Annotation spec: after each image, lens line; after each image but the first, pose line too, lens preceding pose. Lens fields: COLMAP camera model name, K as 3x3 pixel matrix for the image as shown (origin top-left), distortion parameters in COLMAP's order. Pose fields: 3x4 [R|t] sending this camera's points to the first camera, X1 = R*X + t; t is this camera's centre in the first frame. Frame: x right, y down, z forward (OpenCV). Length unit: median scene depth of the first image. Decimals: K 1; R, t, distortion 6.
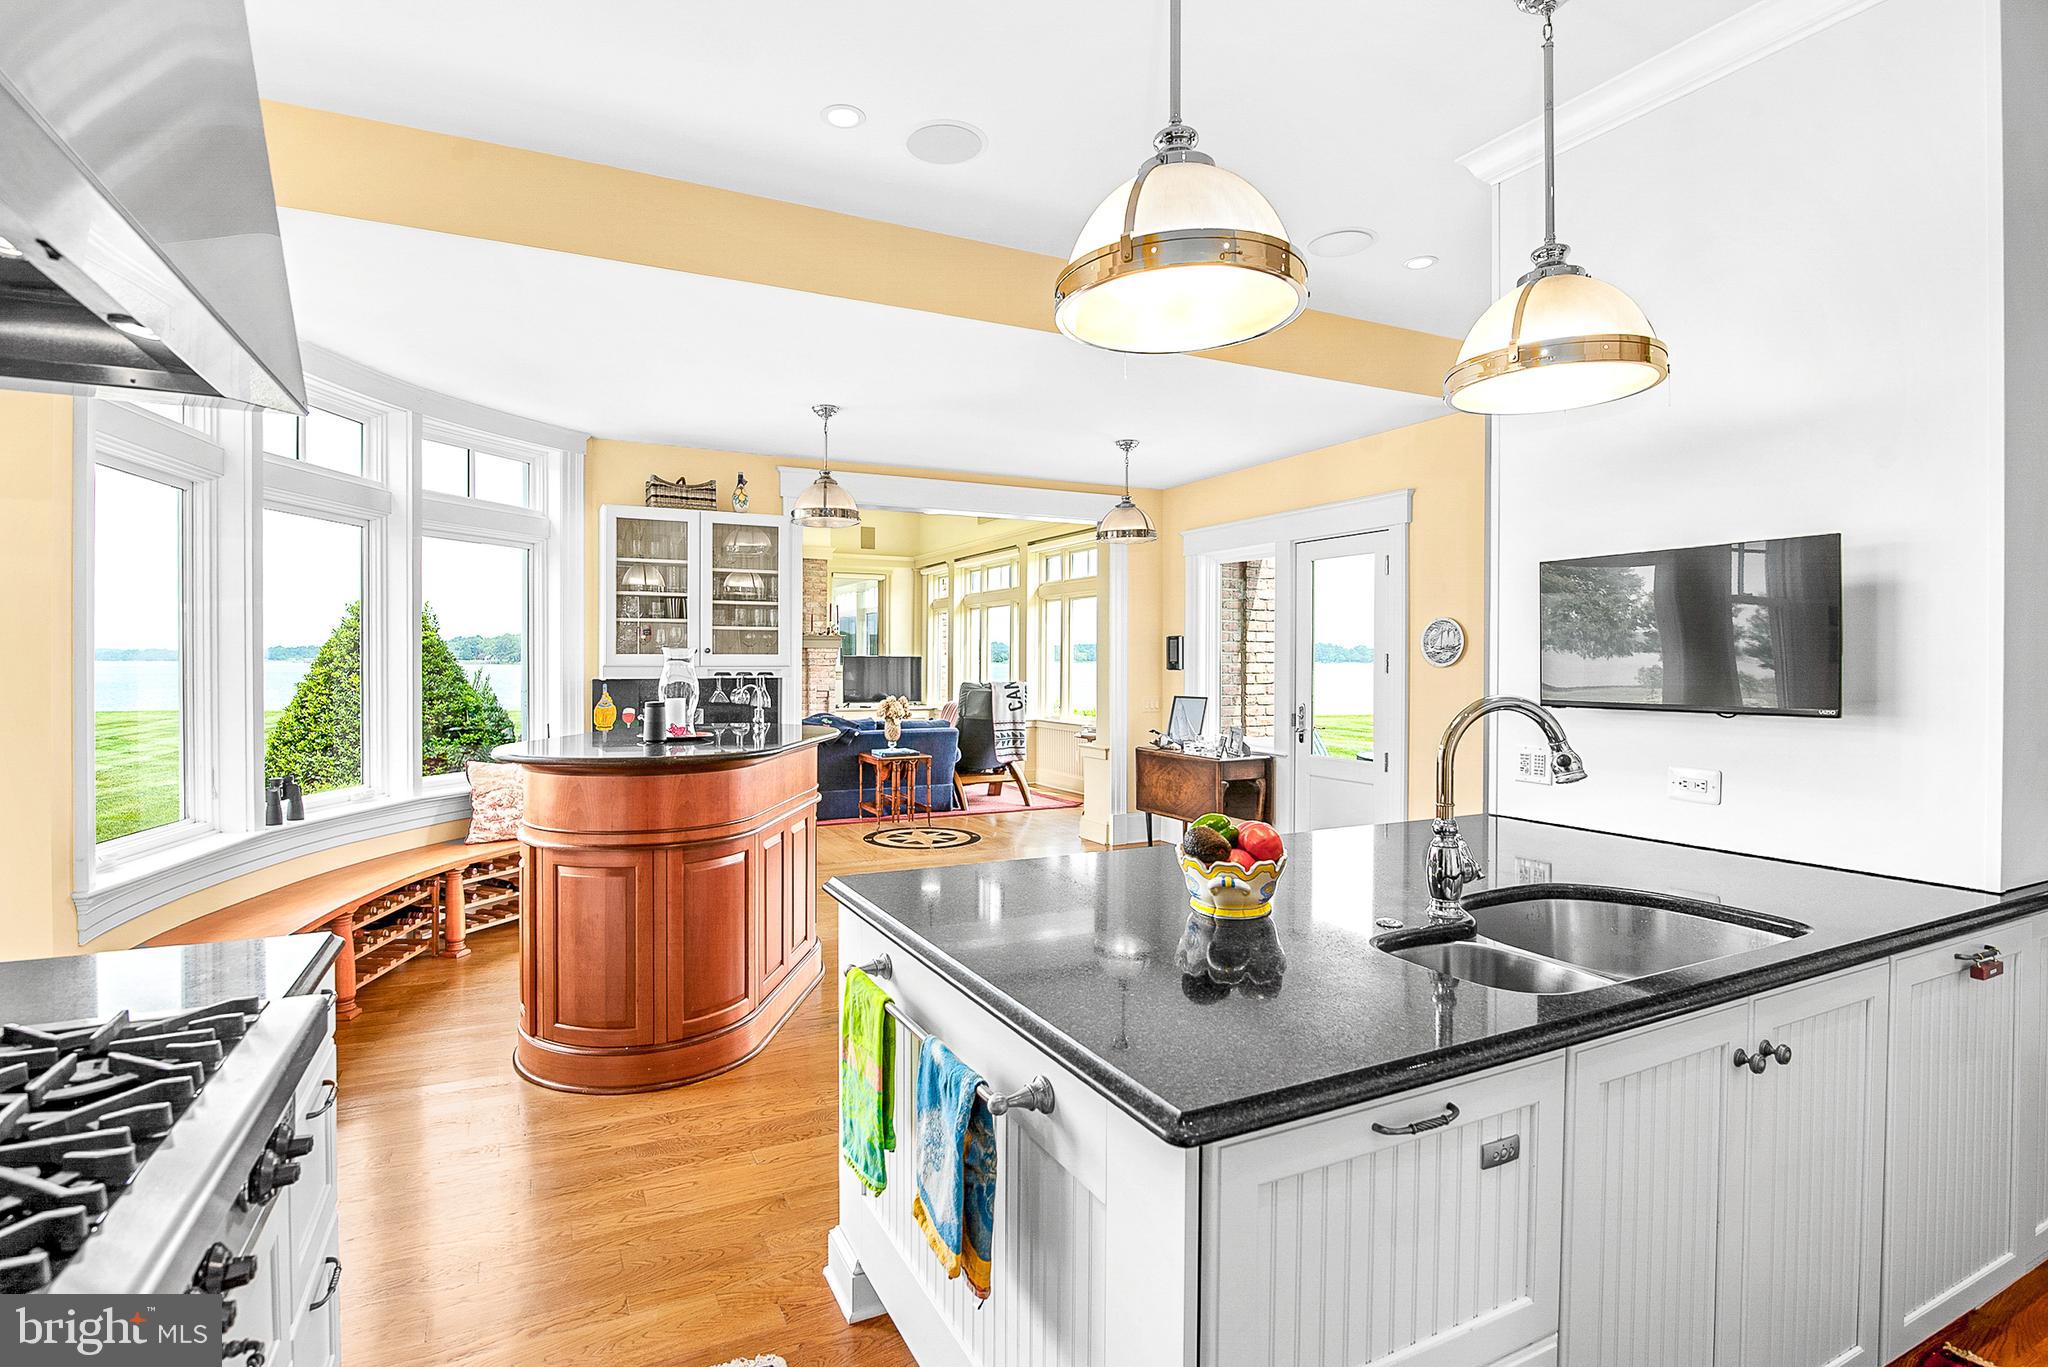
lens RADIAL K [[947.9, 0, 951.2], [0, 947.9, 668.4], [0, 0, 1]] dist [-0.018175, 0.000095]
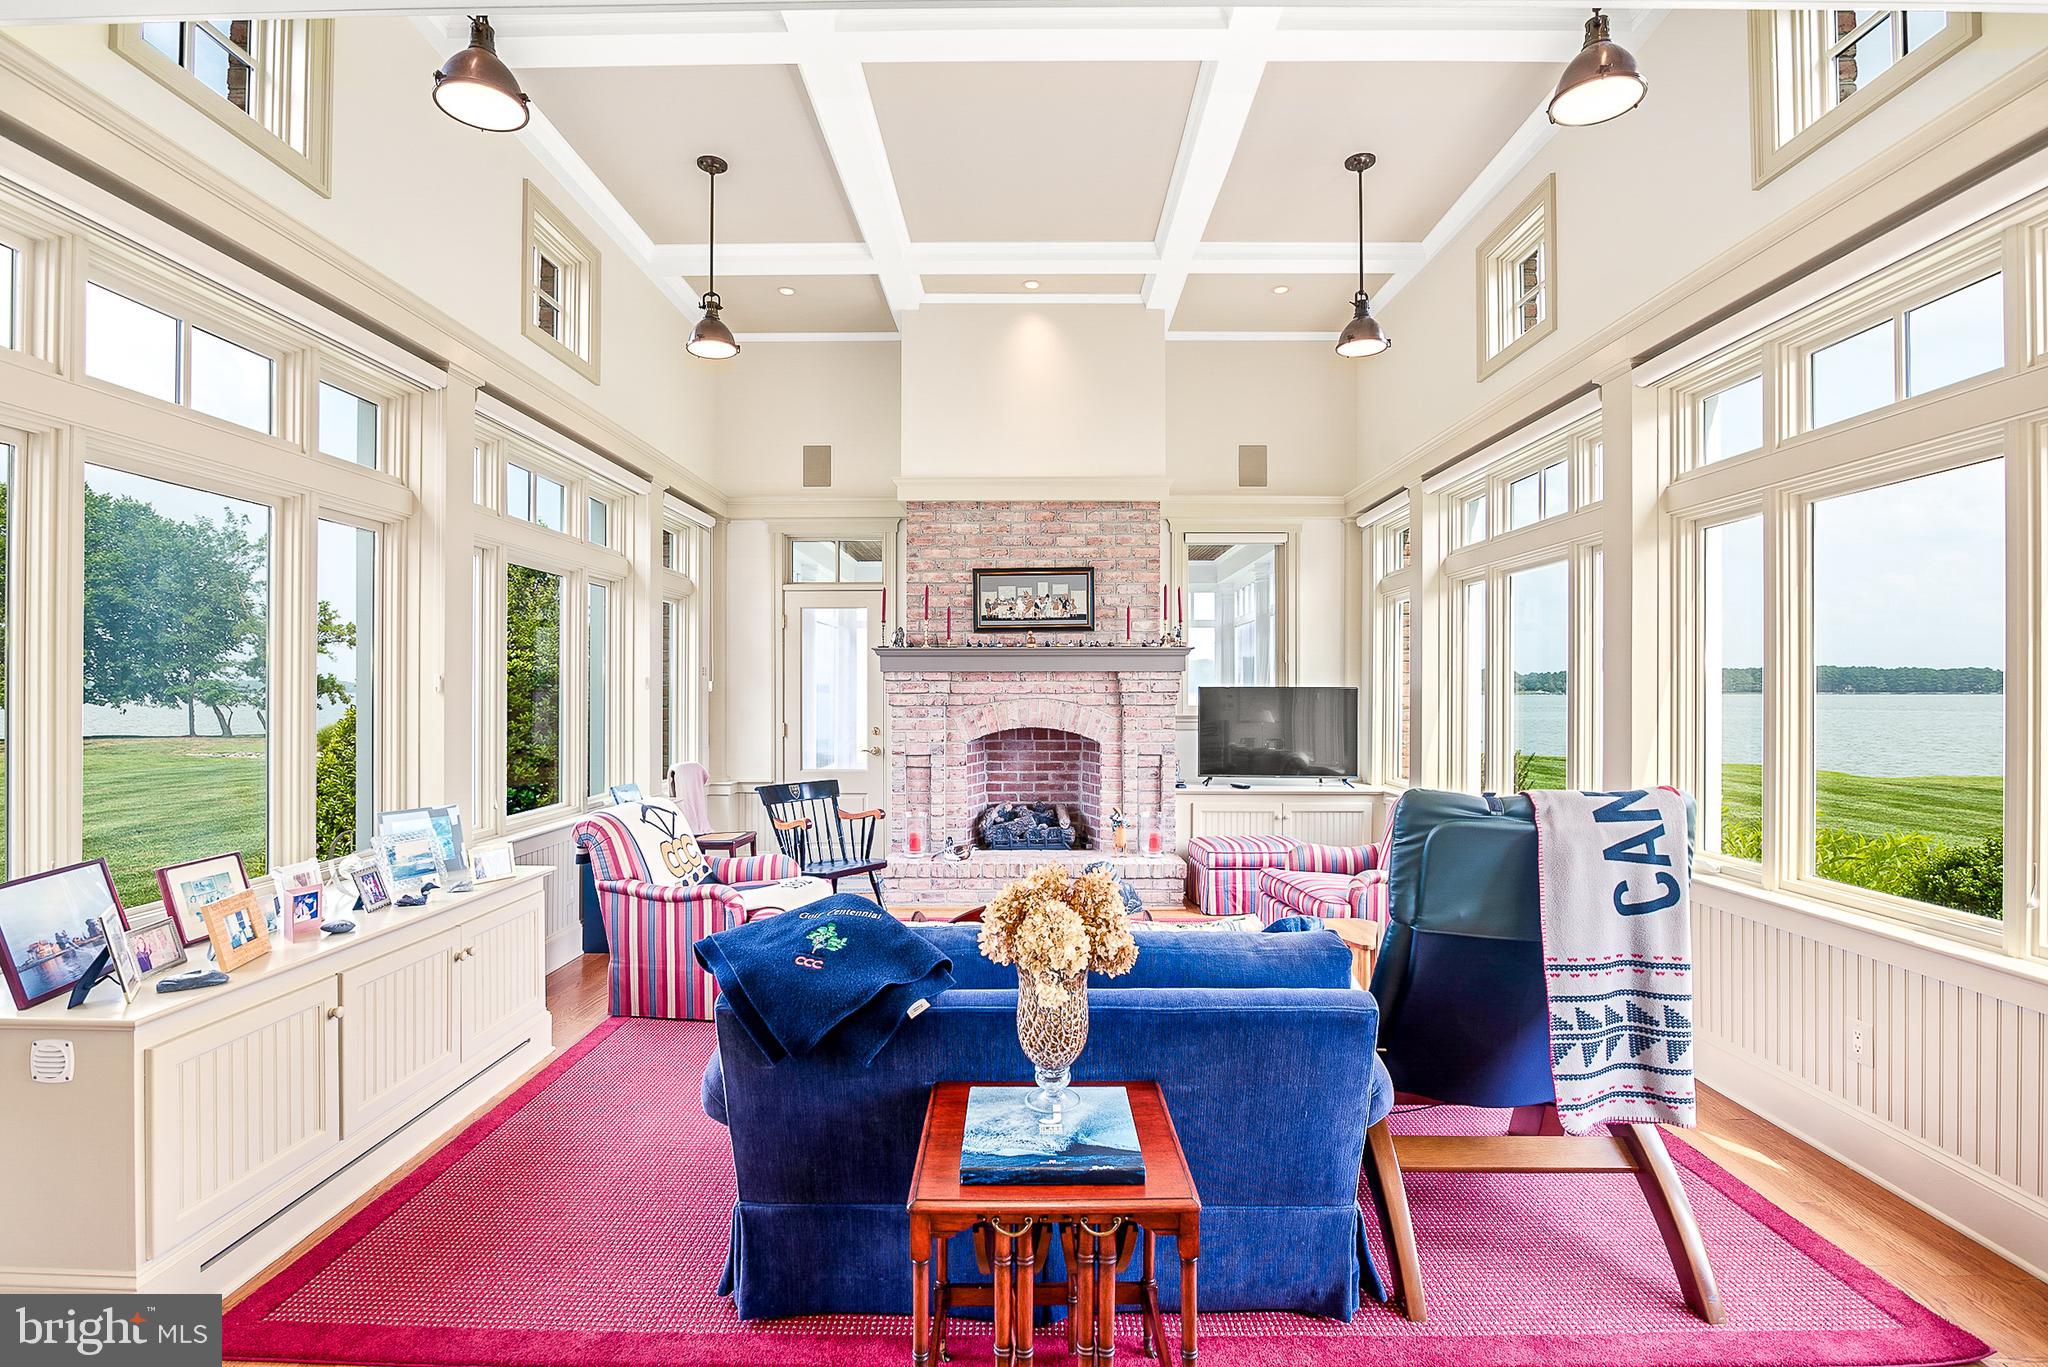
lens RADIAL K [[947.9, 0, 1037.9], [0, 947.9, 682.6], [0, 0, 1]] dist [-0.018175, 0.000095]
pose [[0.914319, -0.005315, -0.404961, 0.037202], [-0.002046, 0.999841, -0.017742, -0.013707], [0.404991, 0.017050, 0.914162, 1.110801]]
